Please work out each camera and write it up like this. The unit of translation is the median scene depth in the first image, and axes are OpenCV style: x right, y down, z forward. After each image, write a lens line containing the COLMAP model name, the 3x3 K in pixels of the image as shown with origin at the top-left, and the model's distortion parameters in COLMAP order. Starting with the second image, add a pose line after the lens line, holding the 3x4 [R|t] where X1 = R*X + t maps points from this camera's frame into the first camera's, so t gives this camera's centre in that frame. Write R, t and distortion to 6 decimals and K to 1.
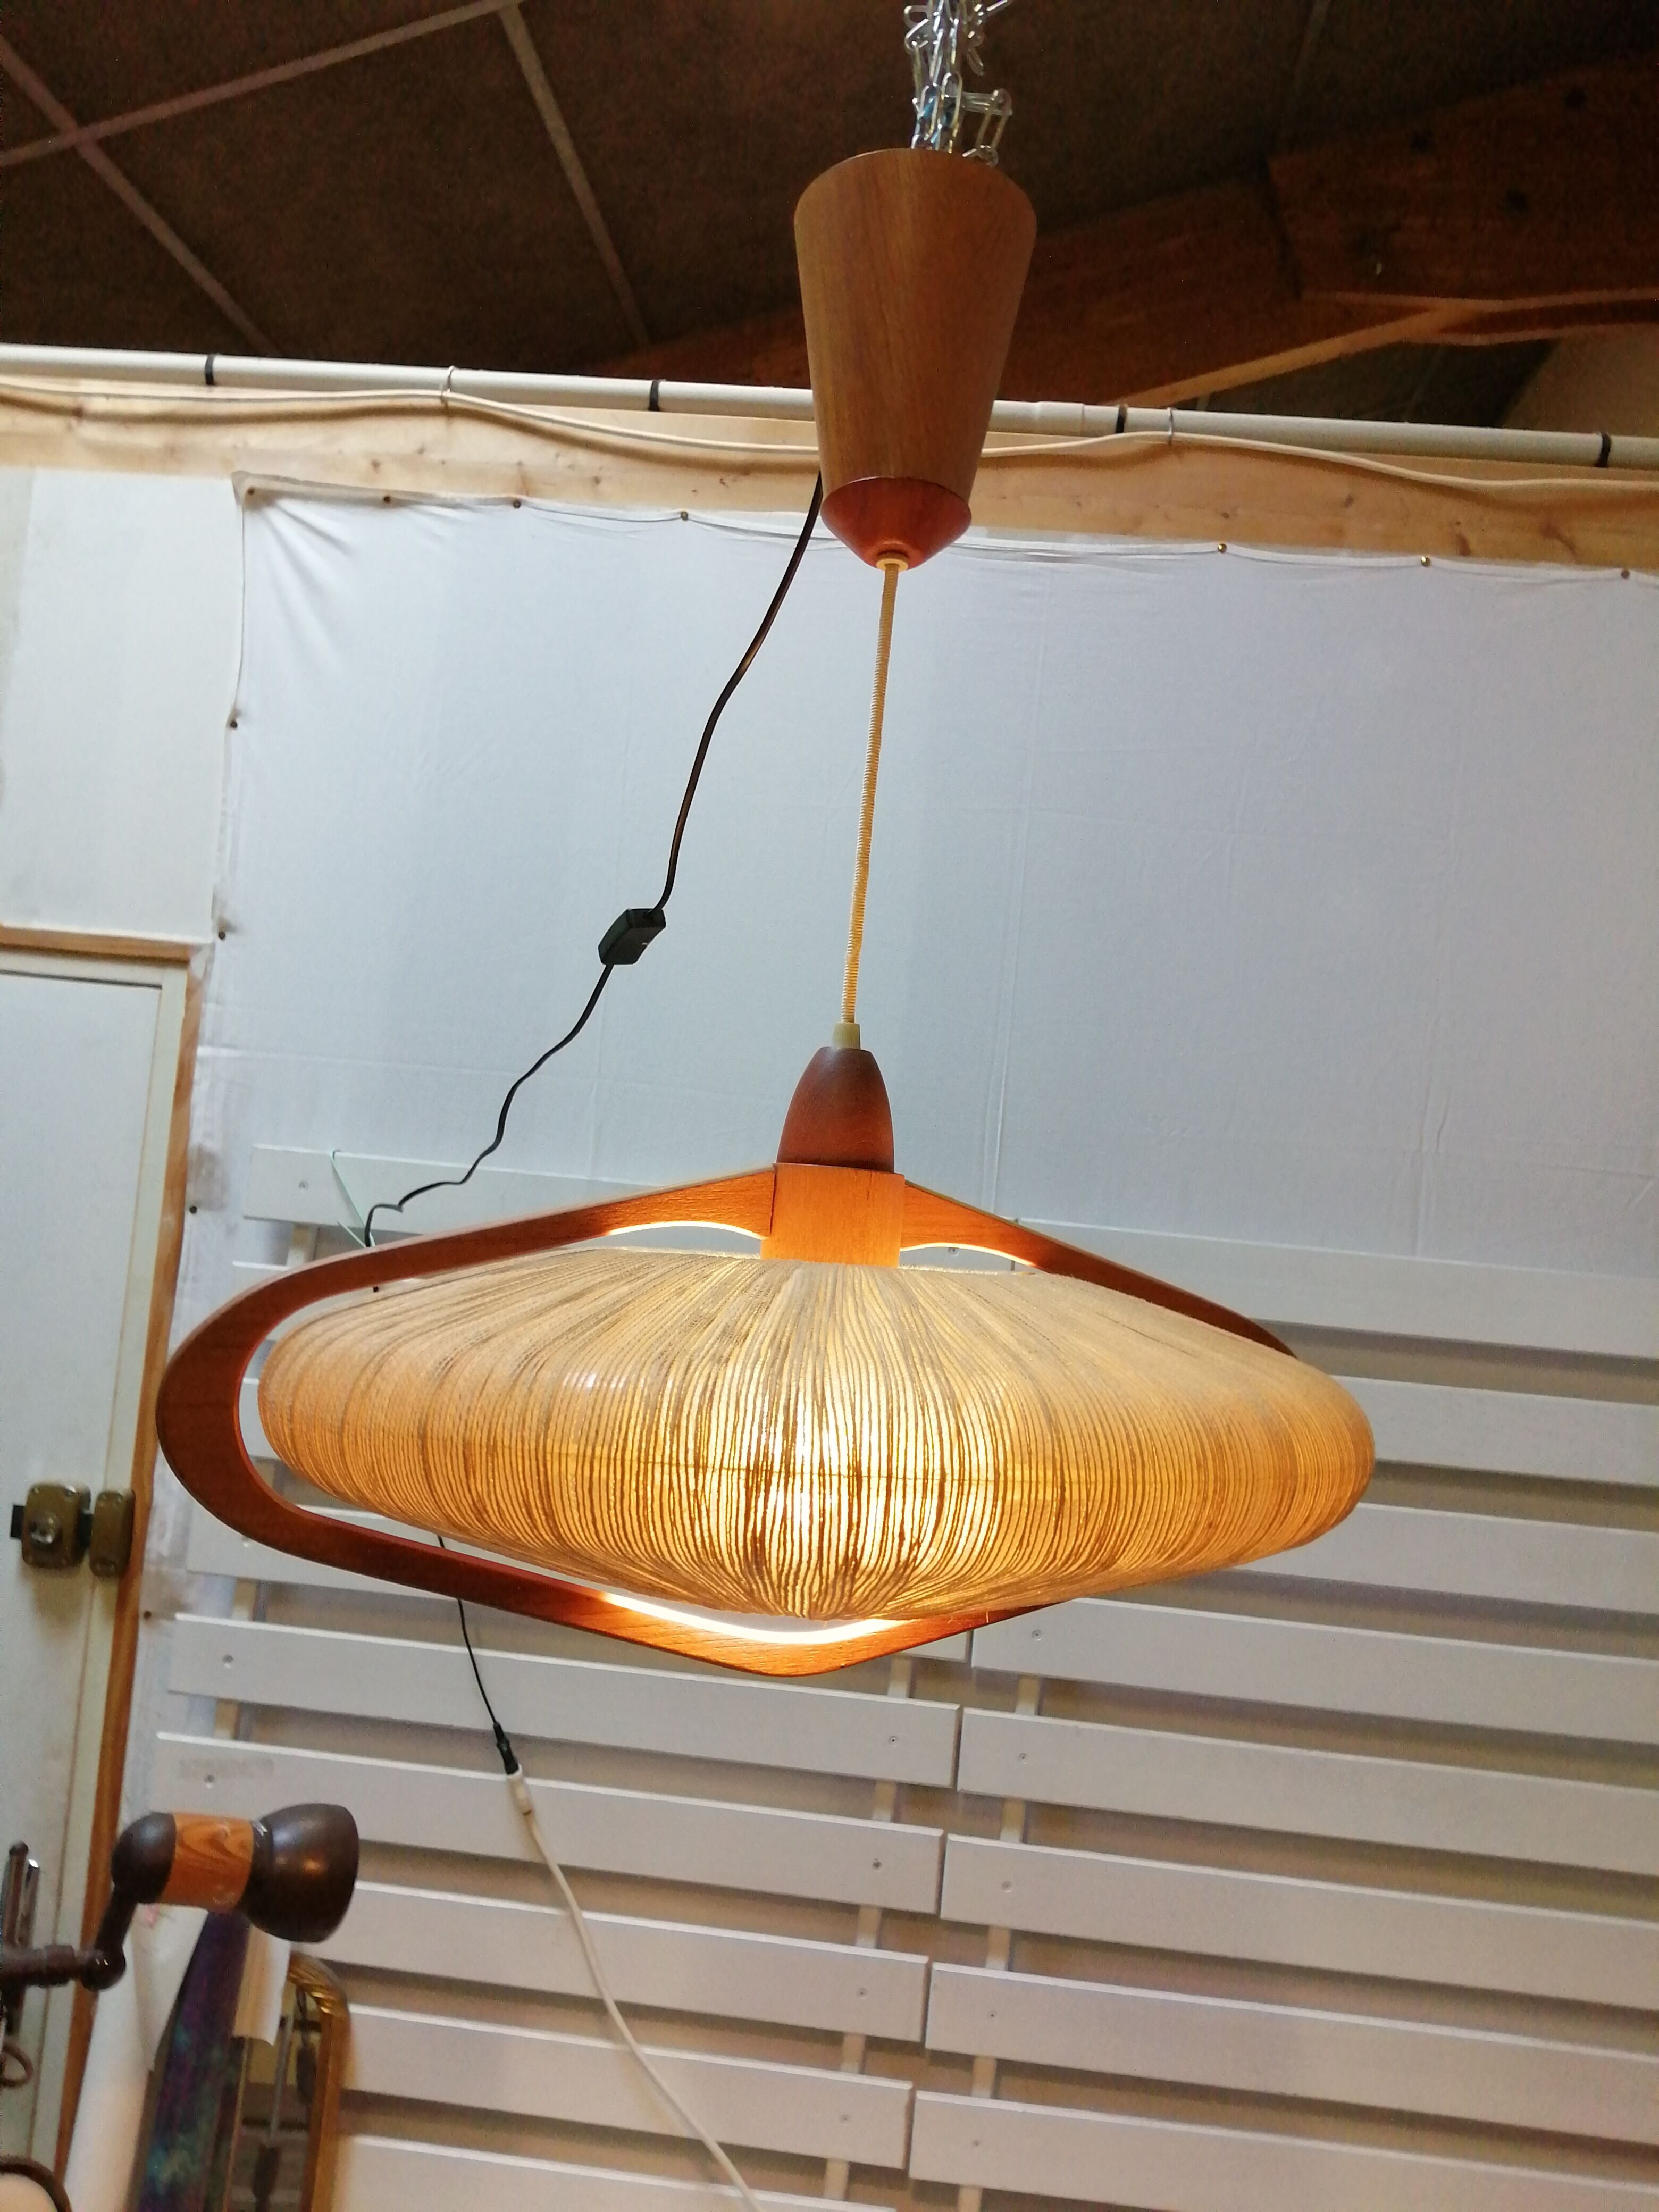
lens RADIAL K [[1768.6, 0, 827.1], [0, 1768.6, 1112.7], [0, 0, 1]] dist [0.038814, -0.095998]
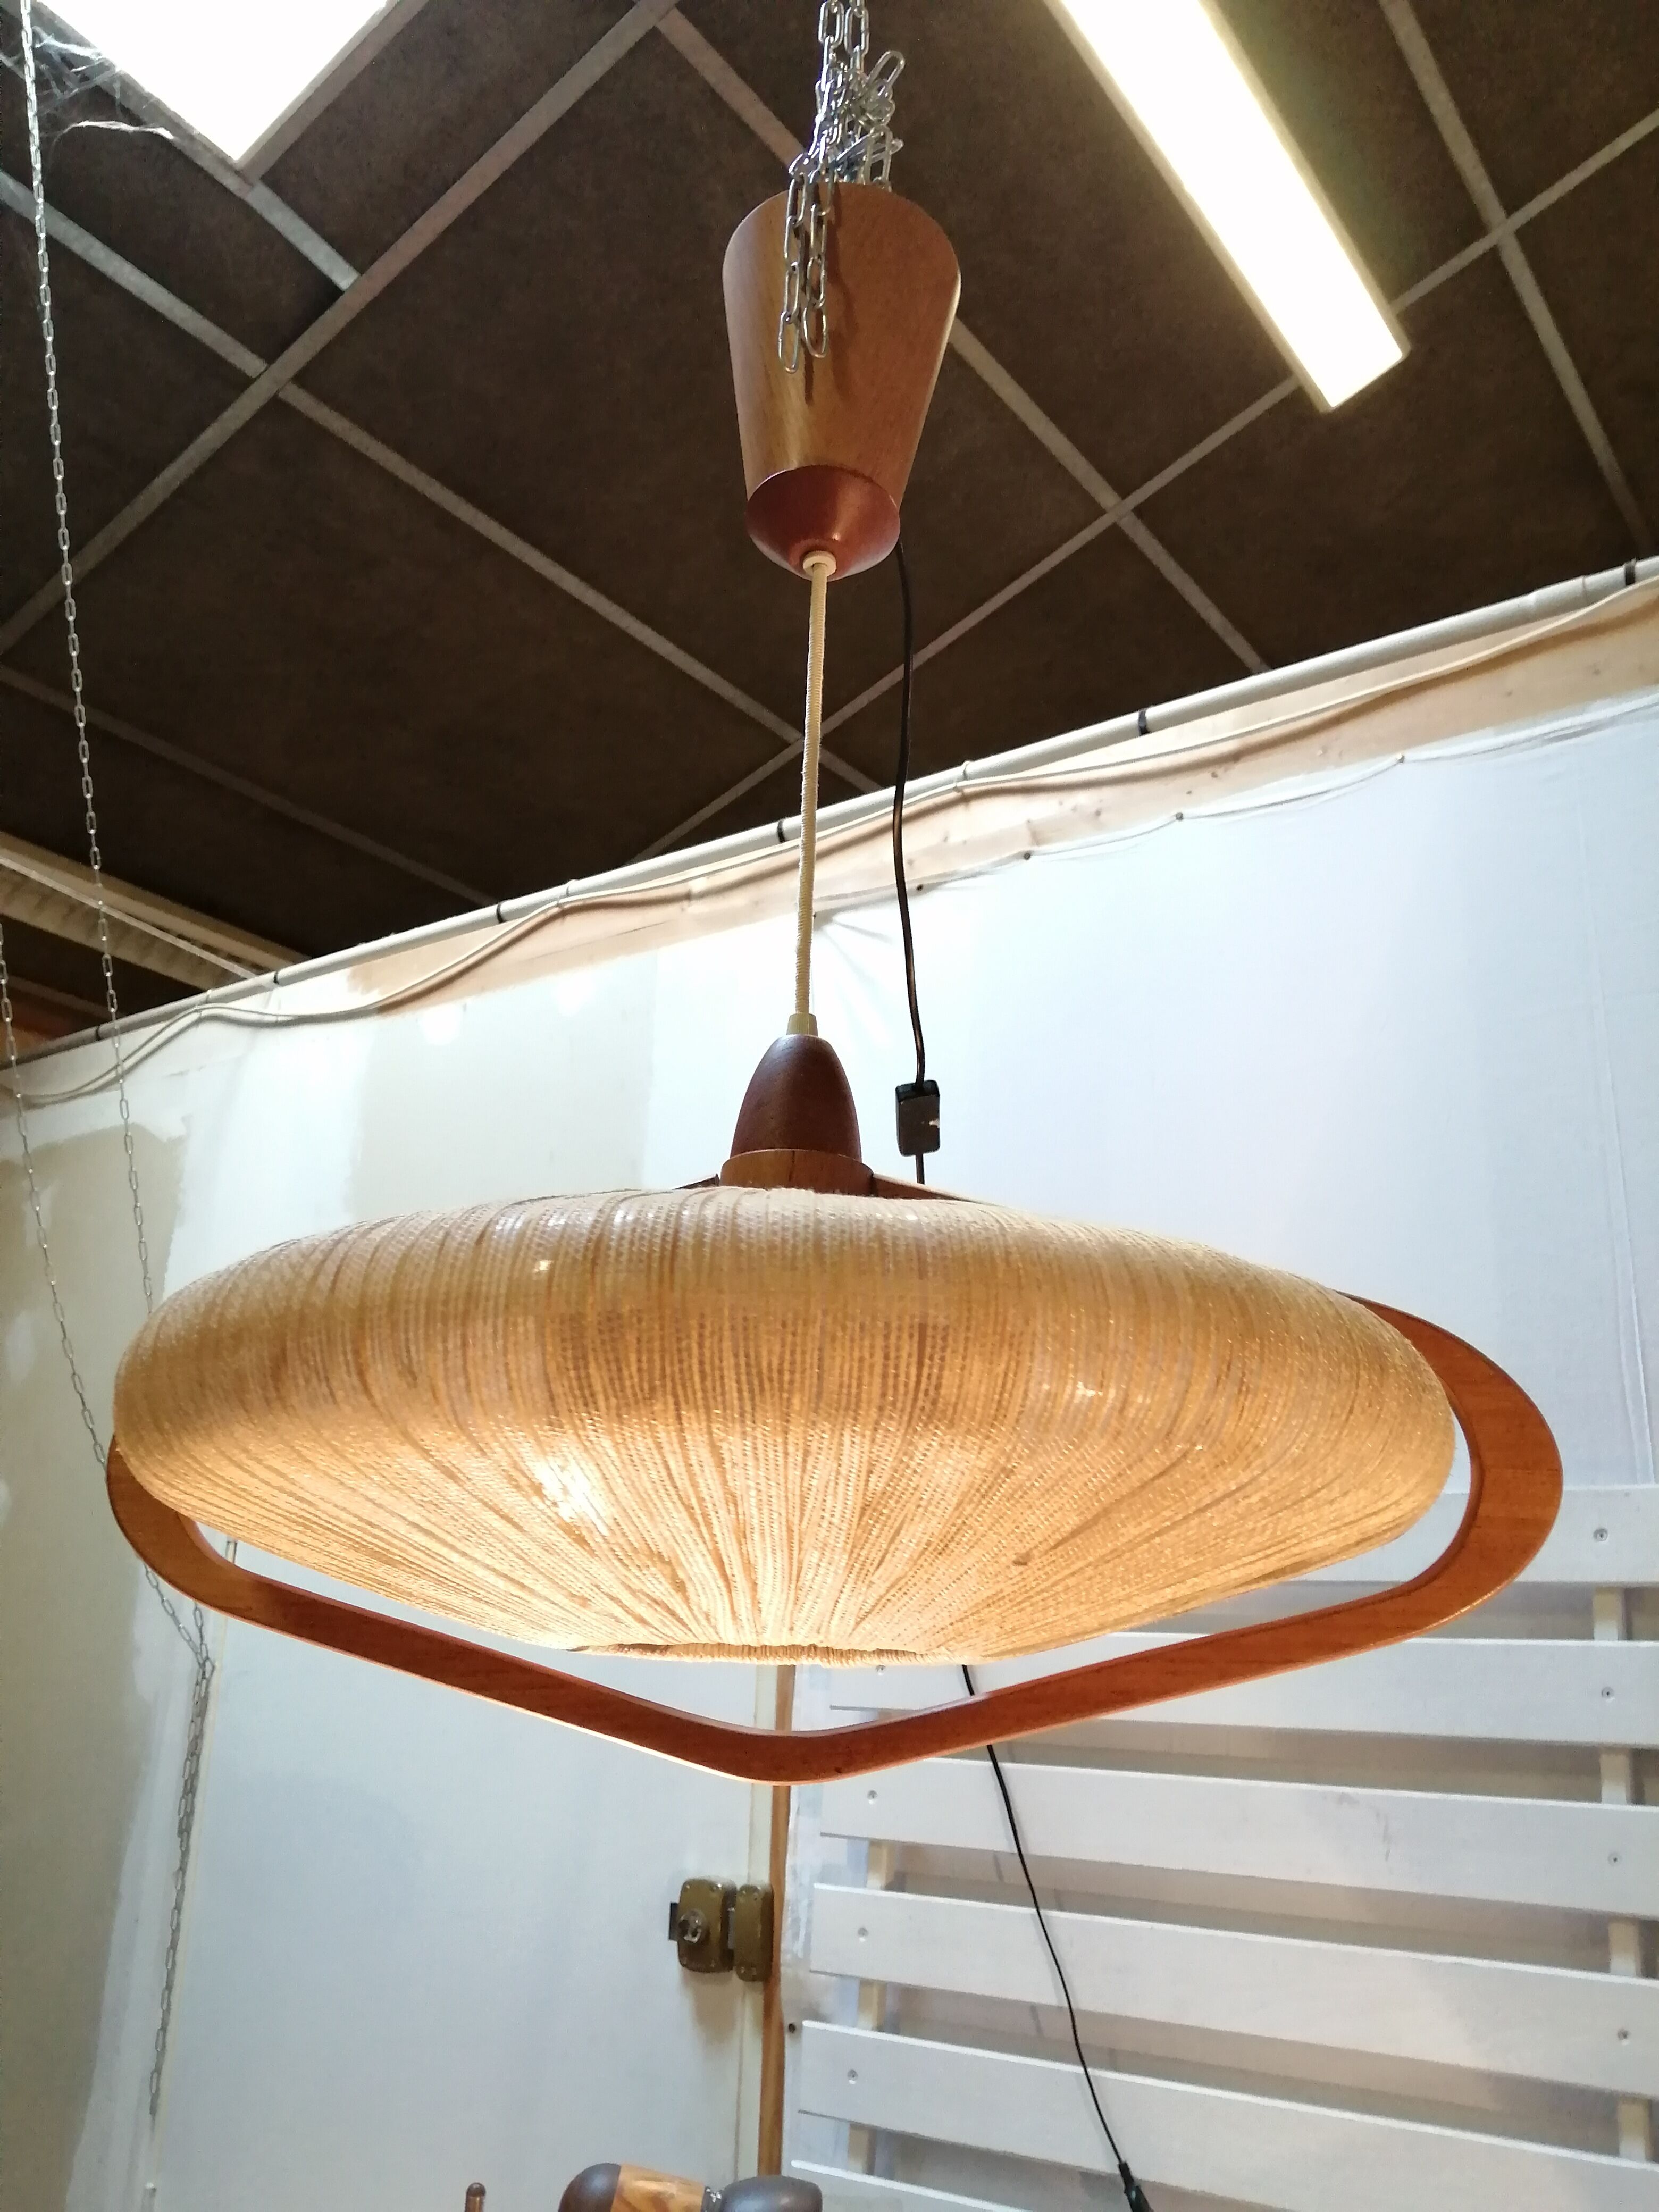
lens RADIAL K [[1768.6, 0, 827.1], [0, 1768.6, 1112.7], [0, 0, 1]] dist [0.038814, -0.095998]
pose [[0.855174, -0.217144, -0.470665, 0.187274], [0.069755, 0.947974, -0.310613, 0.118681], [0.513626, 0.232797, 0.825829, 0.119613]]
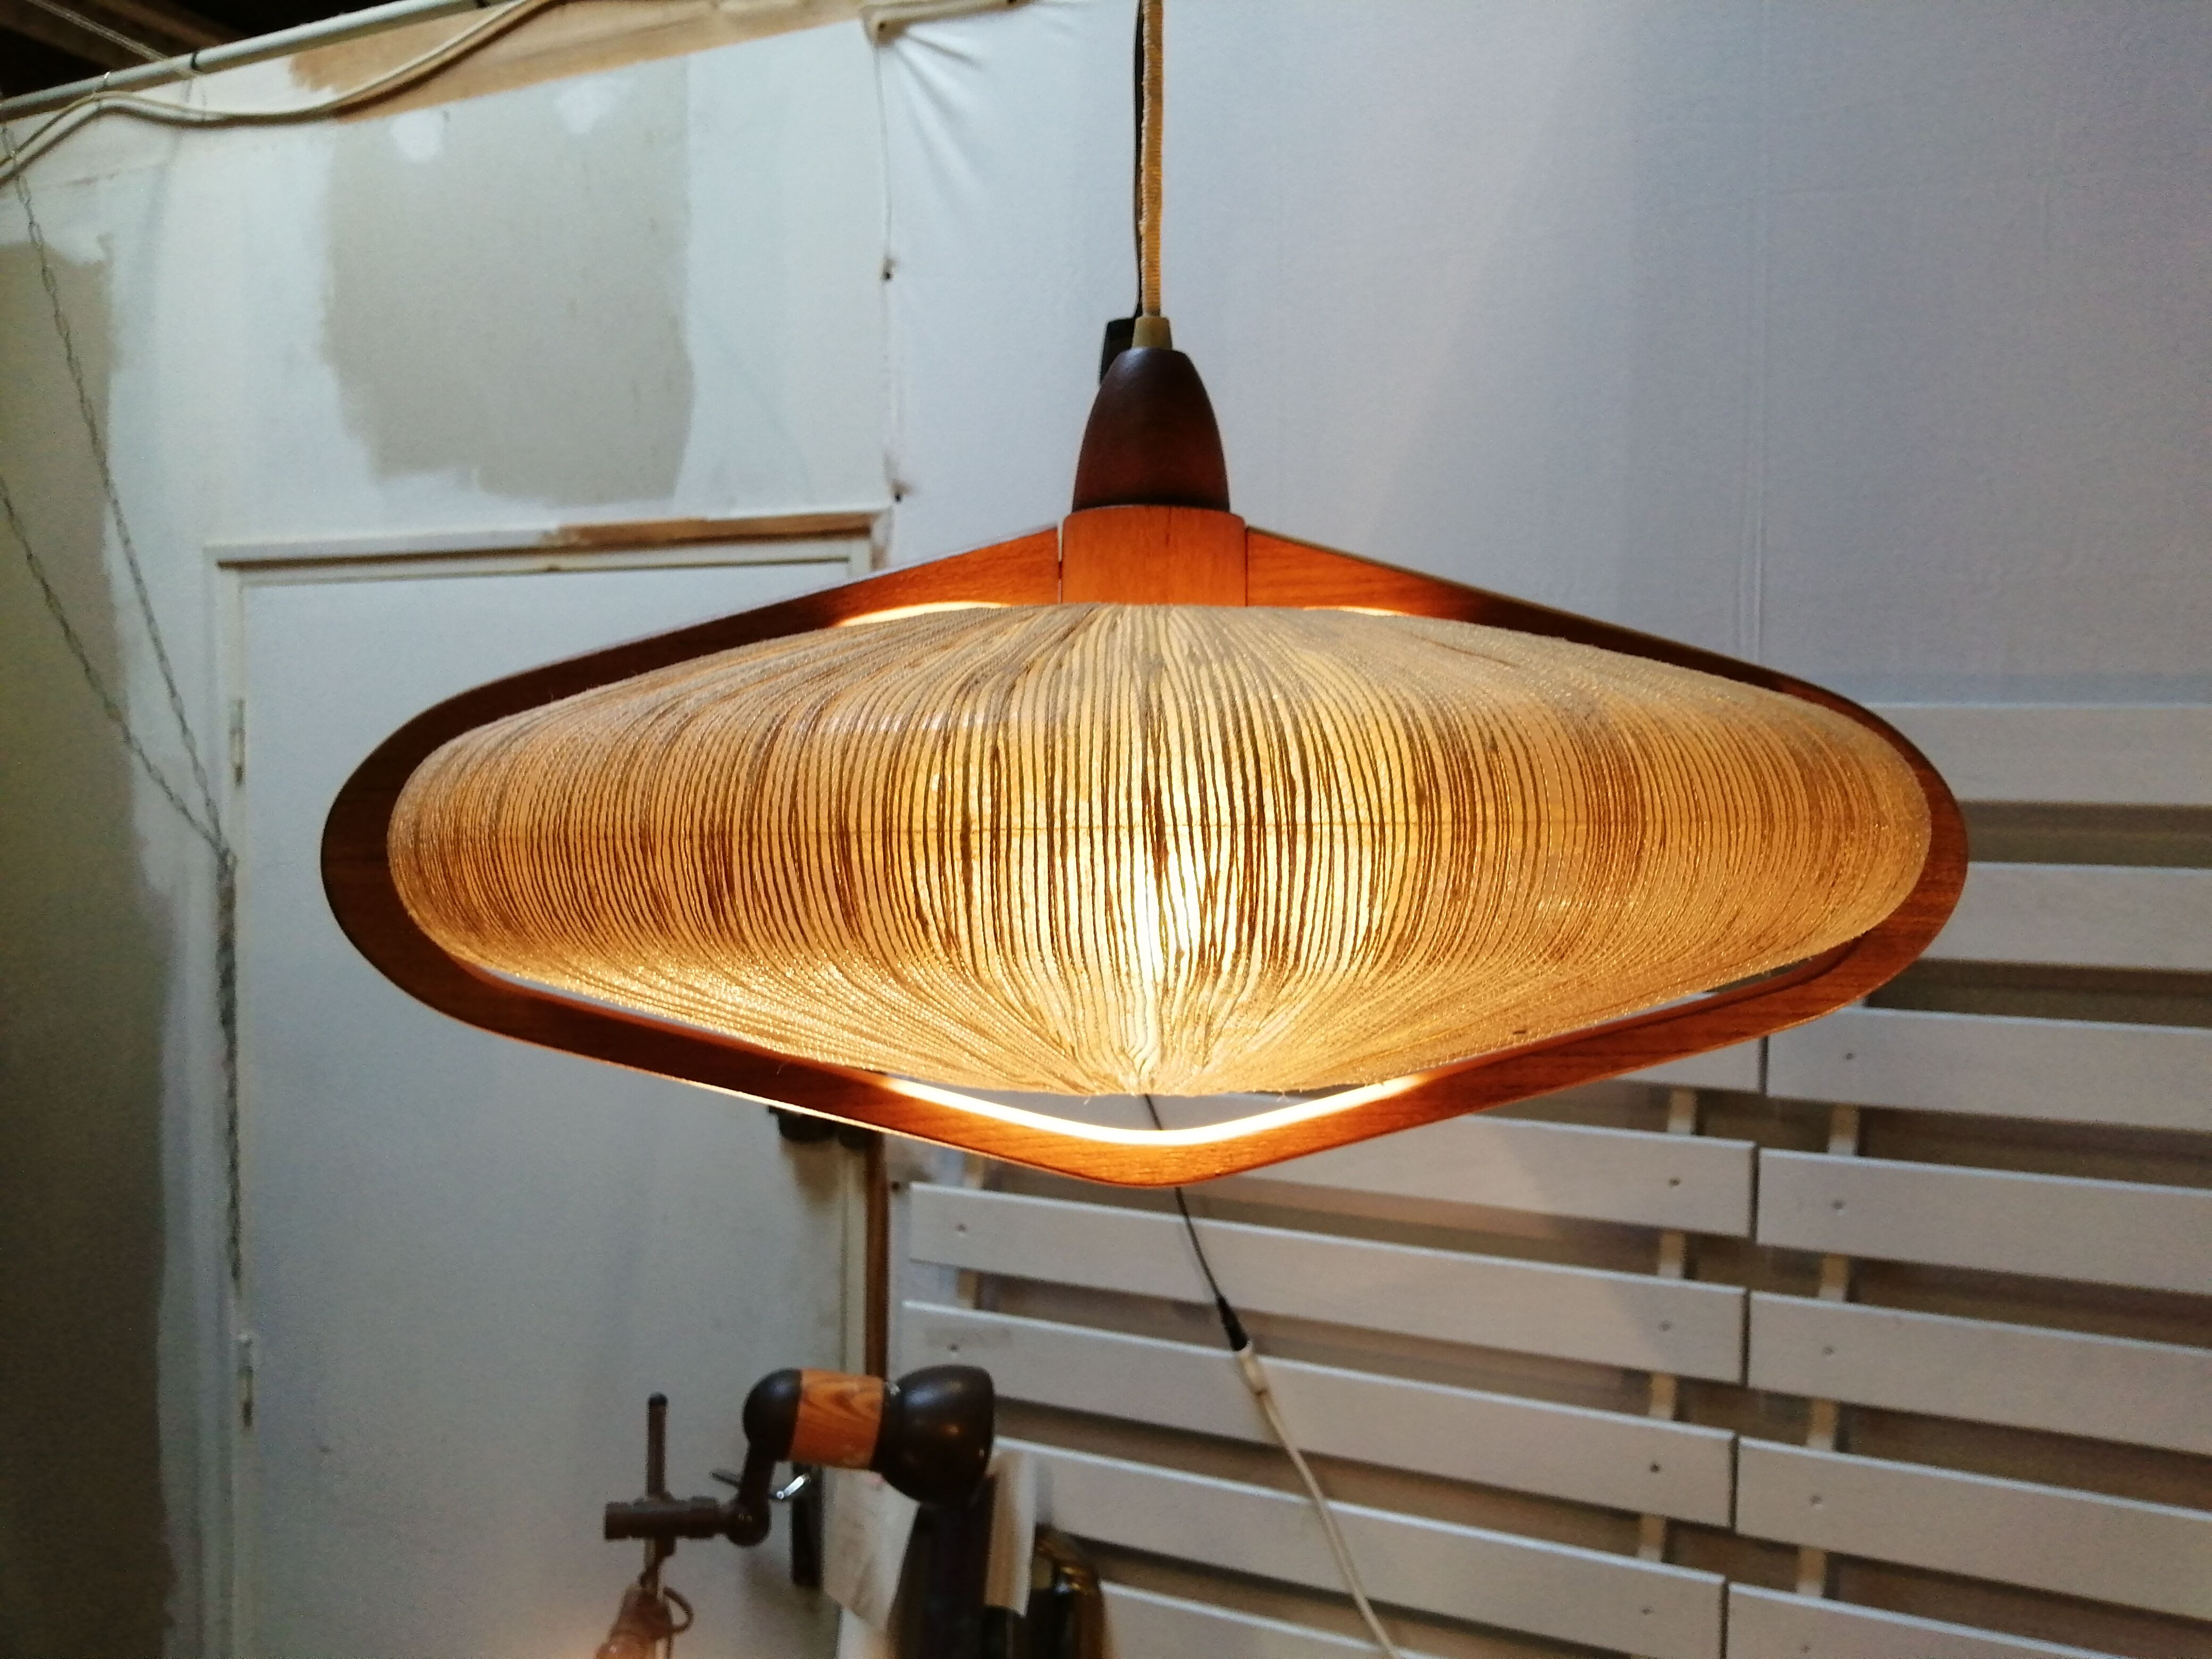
lens RADIAL K [[1768.6, 0, 1116.2], [0, 1768.6, 849.5], [0, 0, 1]] dist [0.038814, -0.095998]
pose [[0.932987, -0.069092, -0.353217, 0.103676], [0.092391, 0.994491, 0.049513, 0.056349], [0.347850, -0.078829, 0.934230, 0.124423]]
